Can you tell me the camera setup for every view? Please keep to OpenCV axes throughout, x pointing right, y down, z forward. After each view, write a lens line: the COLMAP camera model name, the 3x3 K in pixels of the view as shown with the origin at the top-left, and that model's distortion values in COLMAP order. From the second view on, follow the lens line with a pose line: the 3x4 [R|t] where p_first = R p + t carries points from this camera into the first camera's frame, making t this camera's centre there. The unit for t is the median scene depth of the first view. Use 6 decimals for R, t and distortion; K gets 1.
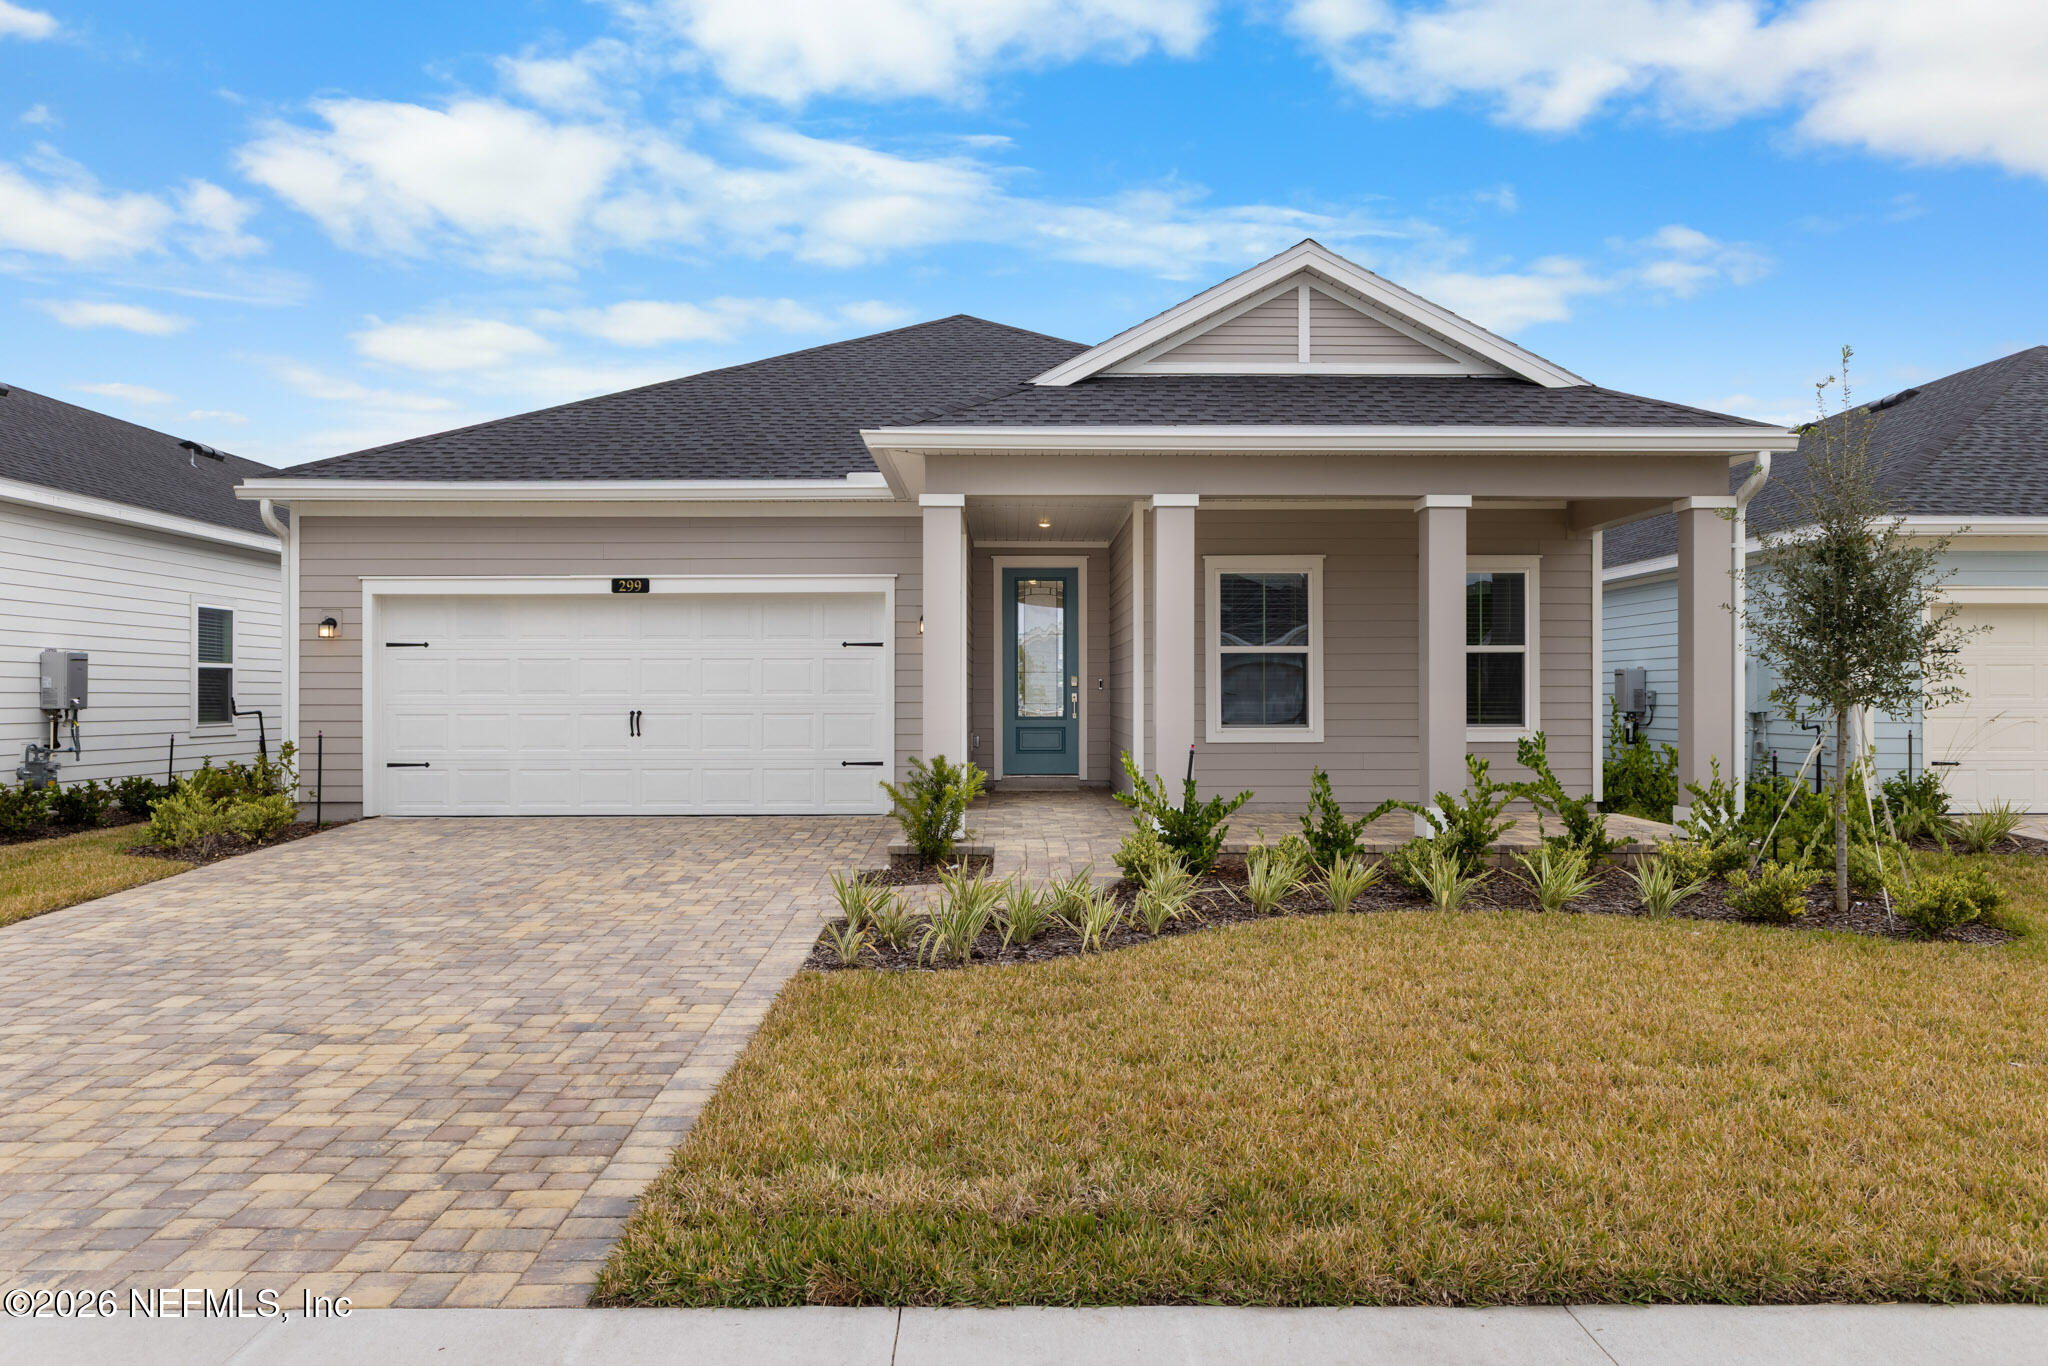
lens RADIAL K [[1483.3, 0, 1012.1], [0, 1483.3, 687.9], [0, 0, 1]] dist [0.004997, 0.002121]
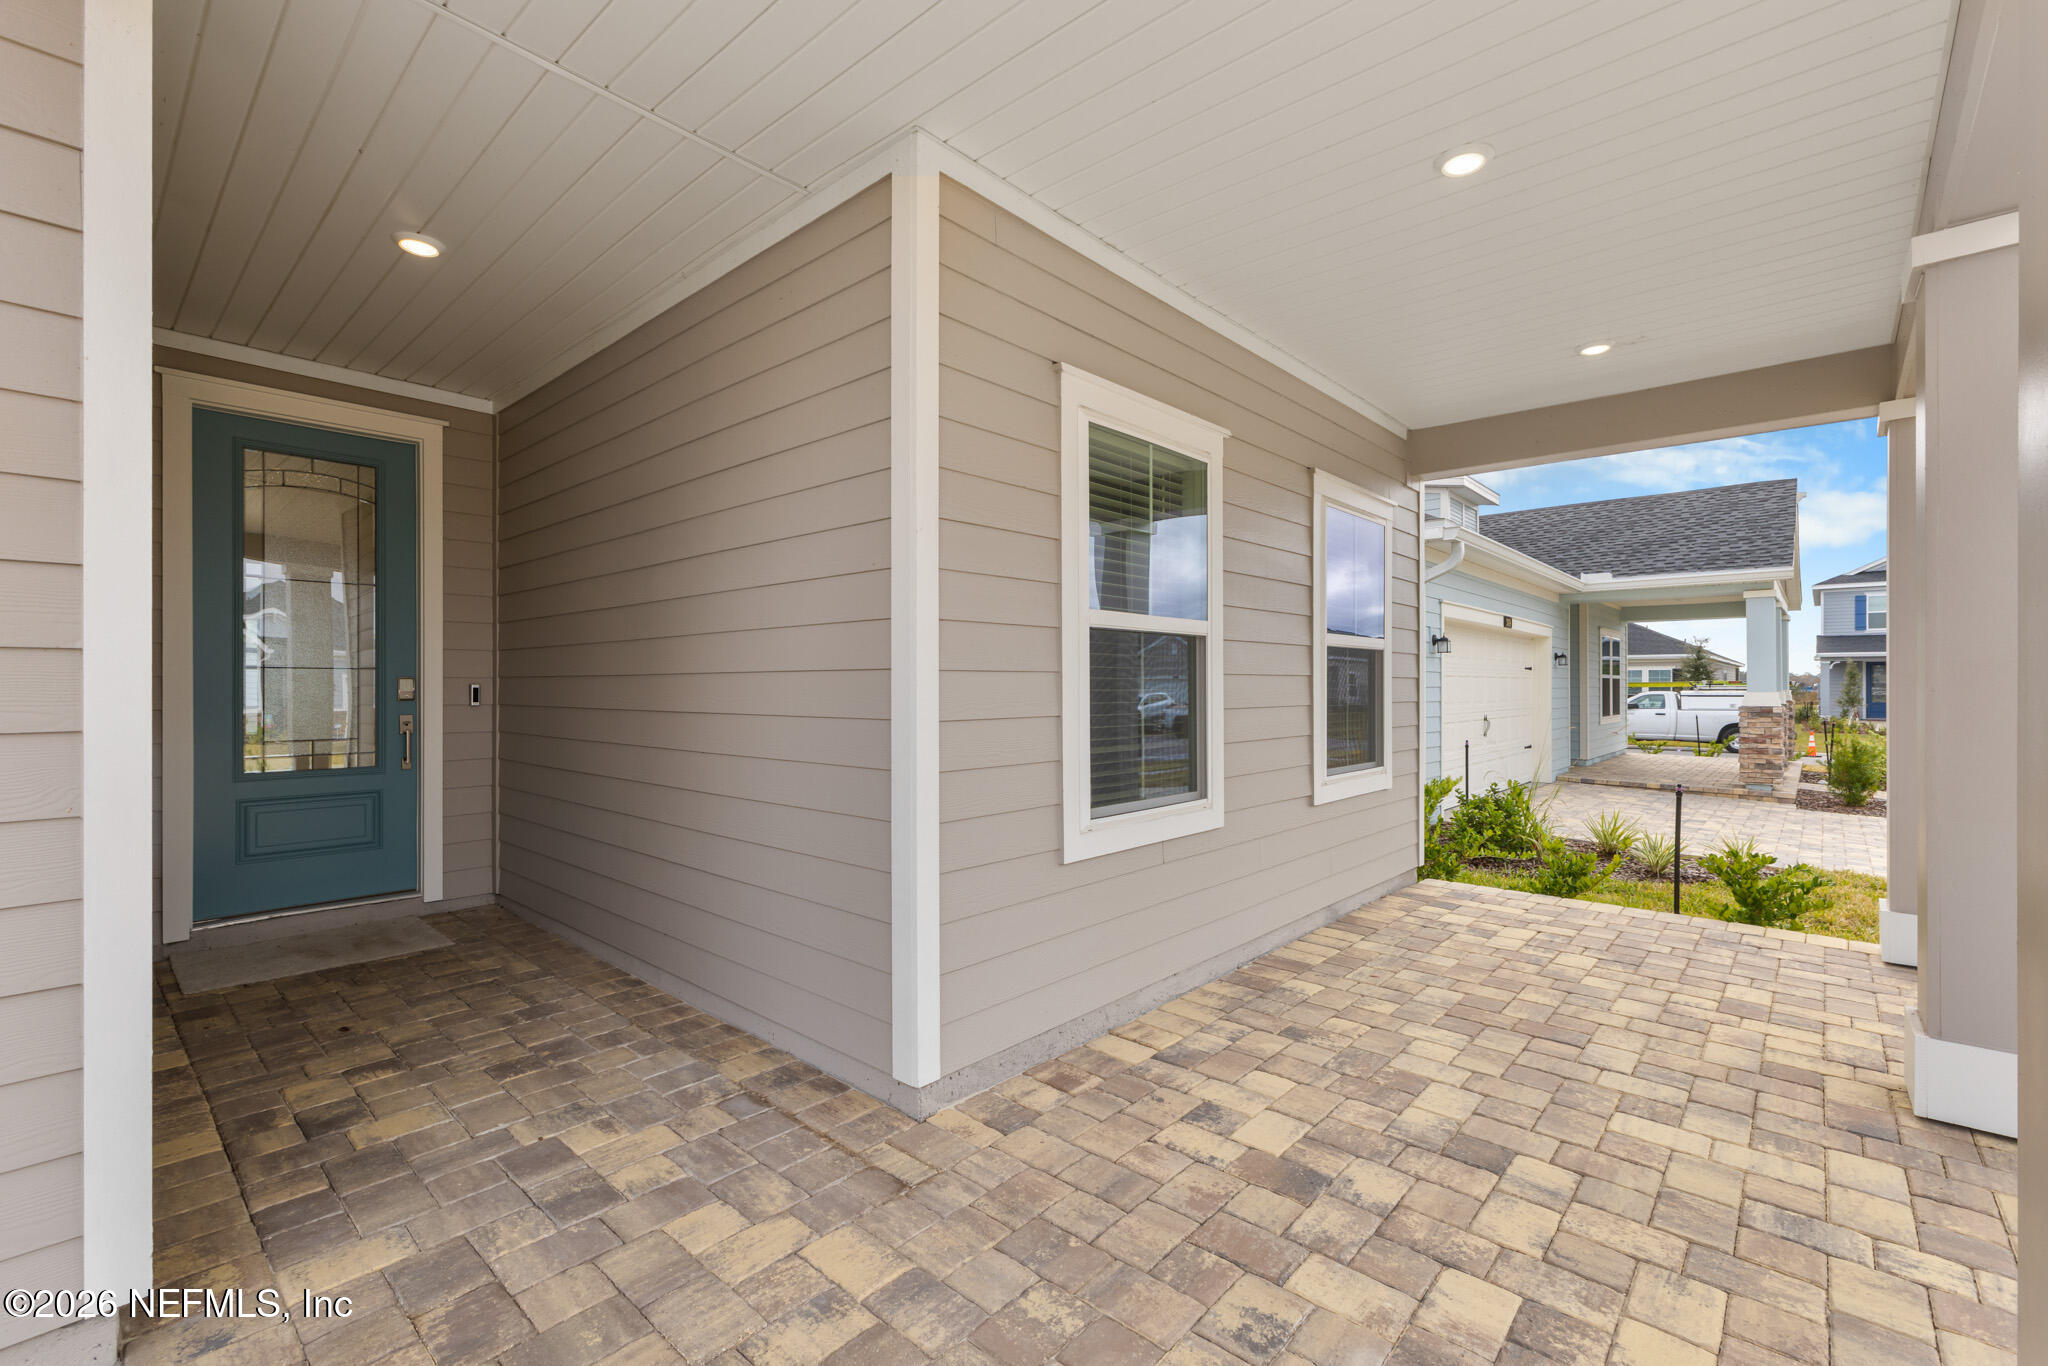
lens RADIAL K [[887.0, 0, 1024.0], [0, 887.0, 683.0], [0, 0, 1]] dist [-0.000856, -0.000034]
pose [[0.677879, 0.005928, 0.735150, -0.038520], [-0.004218, 0.999982, -0.004174, -0.007294], [-0.735162, -0.000271, 0.677892, 0.838666]]
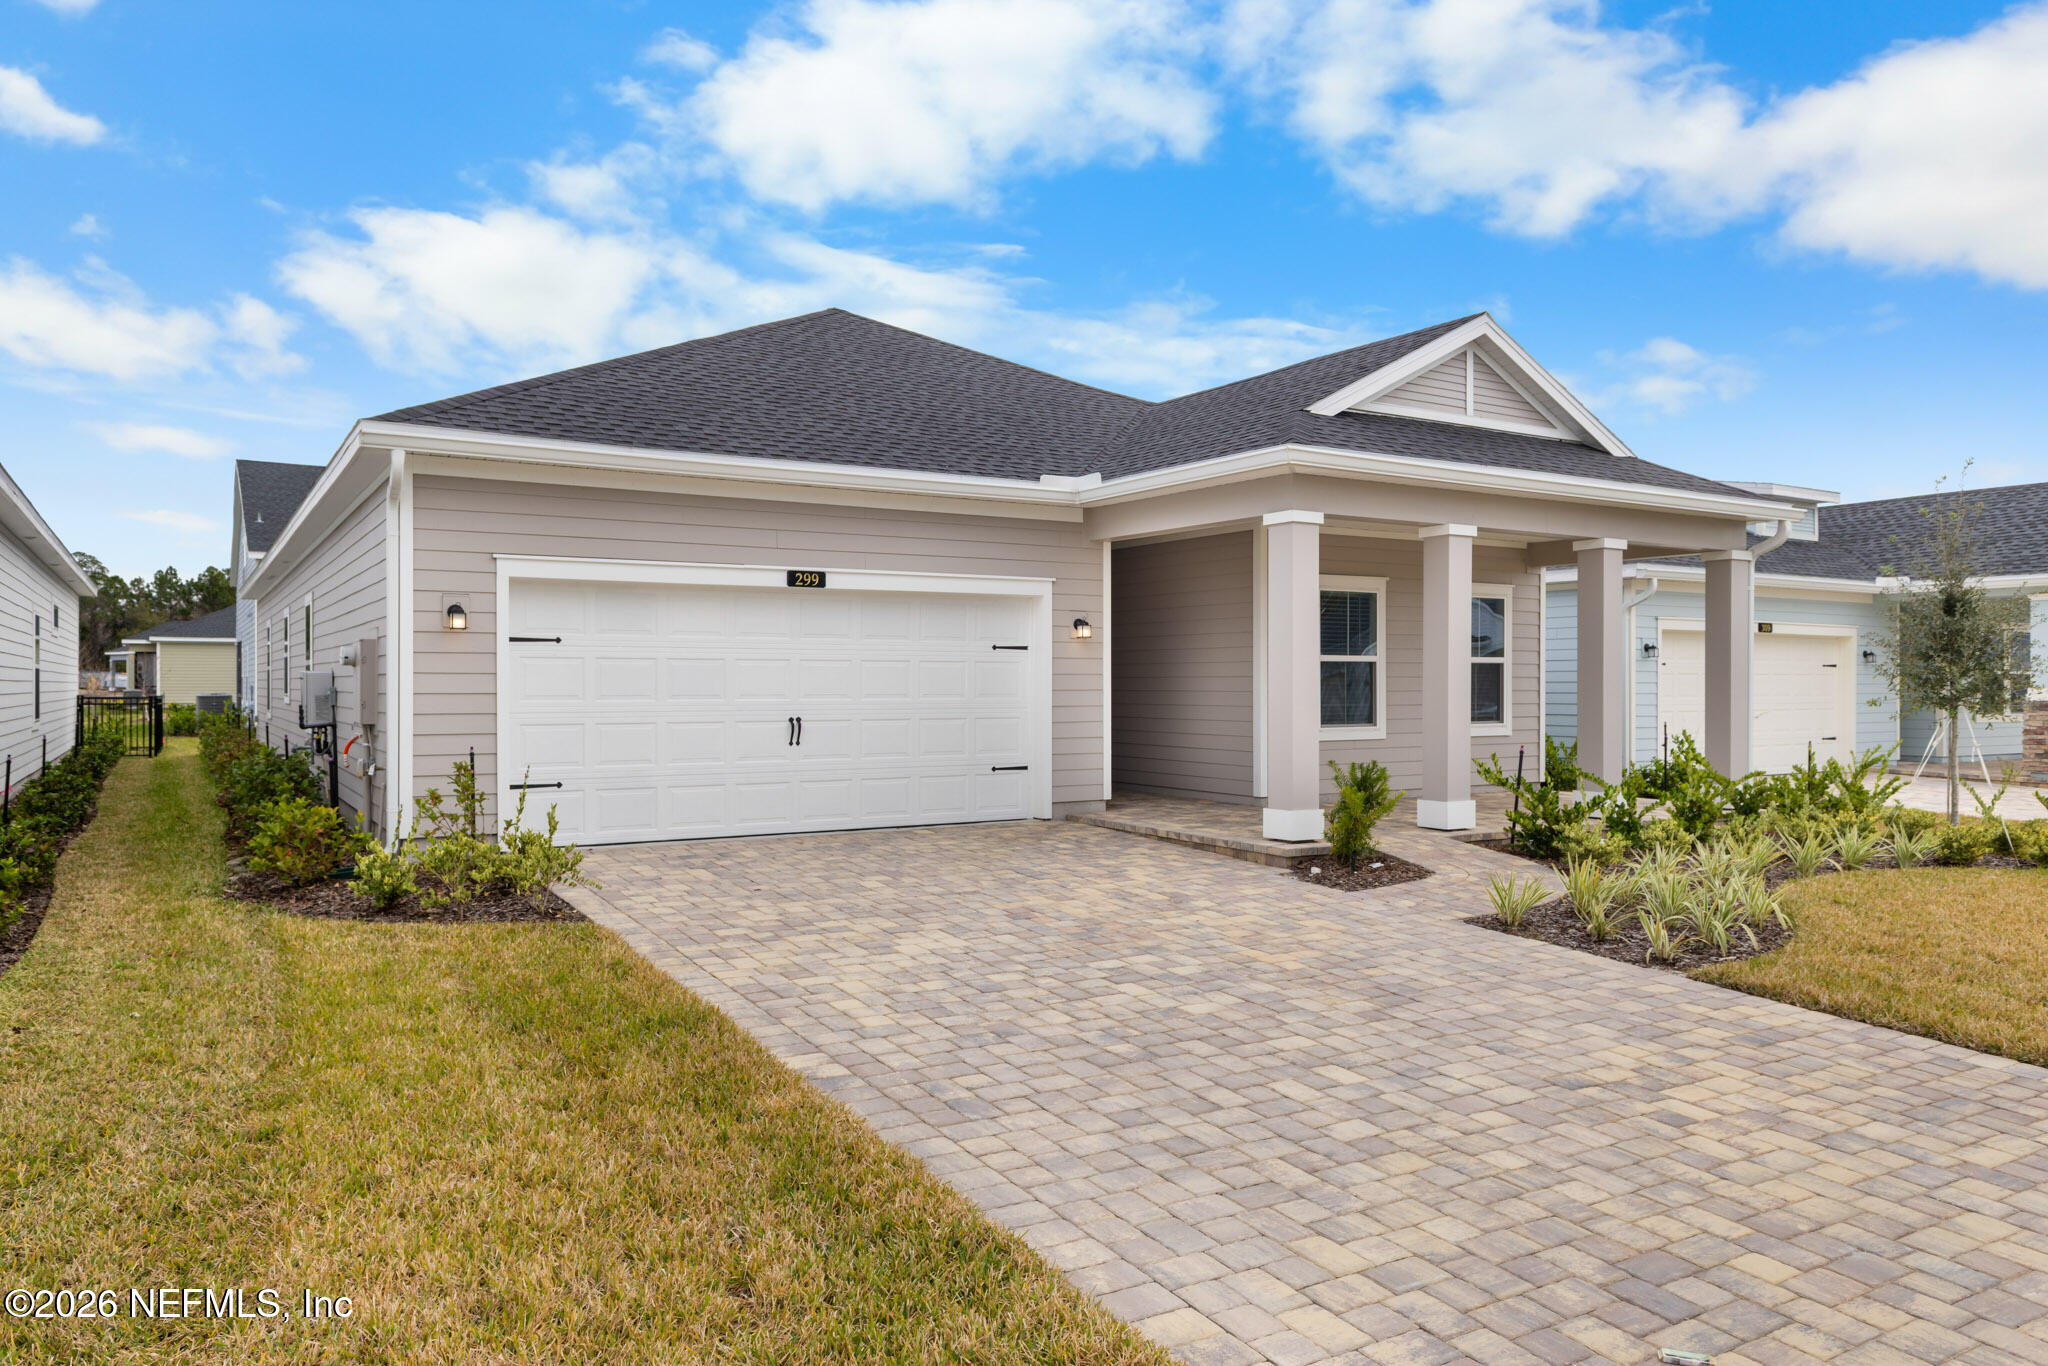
lens RADIAL K [[1402.8, 0, 1024.0], [0, 1402.8, 683.0], [0, 0, 1]] dist [-0.004952, -0.000801]
pose [[0.859688, 0.003128, 0.510811, -0.581869], [-0.004147, 0.999991, 0.000857, -0.006898], [-0.510803, -0.002855, 0.859693, 0.198035]]
